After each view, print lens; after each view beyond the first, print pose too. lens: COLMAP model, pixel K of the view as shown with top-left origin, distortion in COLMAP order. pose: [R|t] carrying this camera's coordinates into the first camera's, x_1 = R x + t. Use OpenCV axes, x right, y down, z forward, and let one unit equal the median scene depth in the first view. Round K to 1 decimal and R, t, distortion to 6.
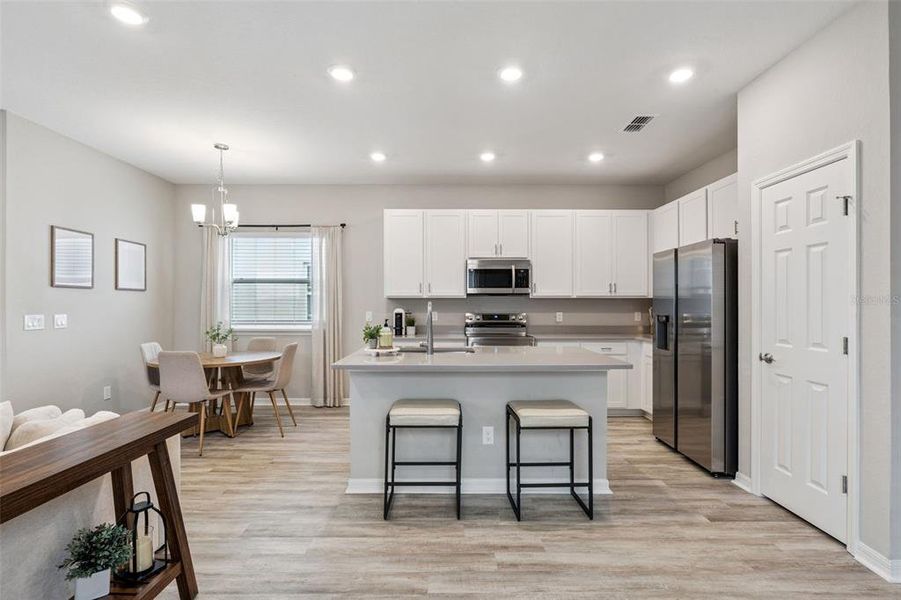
lens RADIAL K [[422.6, 0, 449.9], [0, 422.6, 304.8], [0, 0, 1]] dist [-0.004101, 0.000004]
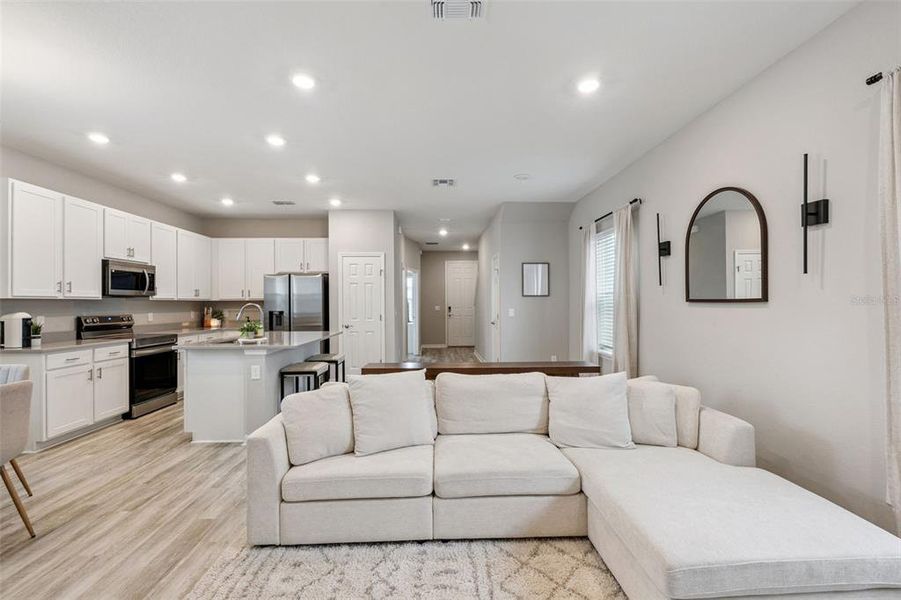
lens RADIAL K [[396.2, 0, 448.8], [0, 396.2, 301.1], [0, 0, 1]] dist [-0.004469, -0.000178]
pose [[-0.035246, 0.004595, 0.999368, -1.118863], [0.007985, 0.999959, -0.004317, -0.003172], [-0.999347, 0.007827, -0.035282, 0.334894]]
